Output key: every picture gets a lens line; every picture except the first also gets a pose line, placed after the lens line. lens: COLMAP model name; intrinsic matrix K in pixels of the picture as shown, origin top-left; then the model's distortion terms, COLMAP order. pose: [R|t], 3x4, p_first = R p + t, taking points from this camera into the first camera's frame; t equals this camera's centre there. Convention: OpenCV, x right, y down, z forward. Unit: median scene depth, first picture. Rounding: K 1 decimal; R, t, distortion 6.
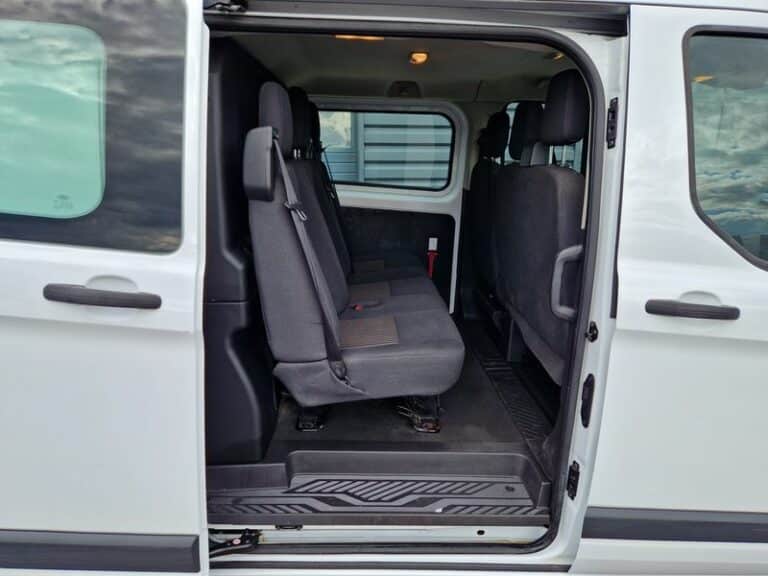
lens RADIAL K [[515.1, 0, 380.3], [0, 515.1, 285.8], [0, 0, 1]] dist [0.066237, -0.054422]
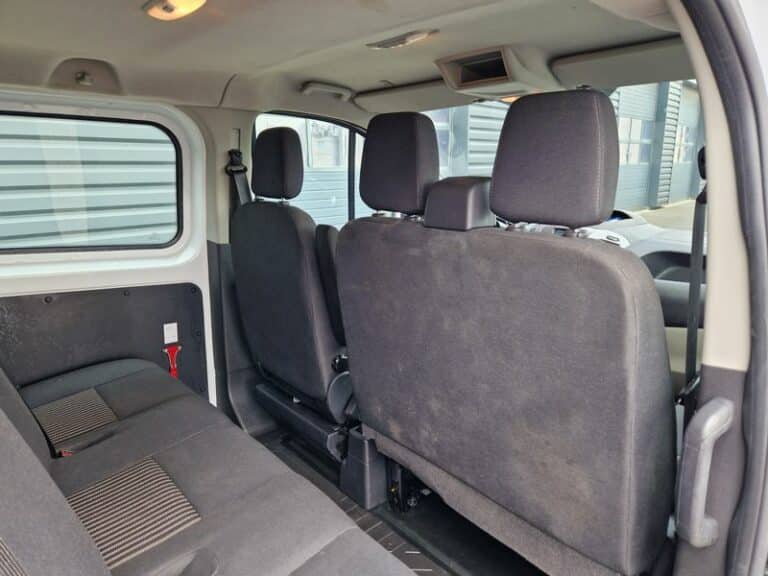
lens RADIAL K [[515.1, 0, 380.3], [0, 515.1, 285.8], [0, 0, 1]] dist [0.066237, -0.054422]
pose [[0.770736, -0.150295, 0.619175, -0.082683], [0.162056, 0.986064, 0.037628, -0.122191], [-0.616202, 0.071339, 0.784351, 0.363419]]
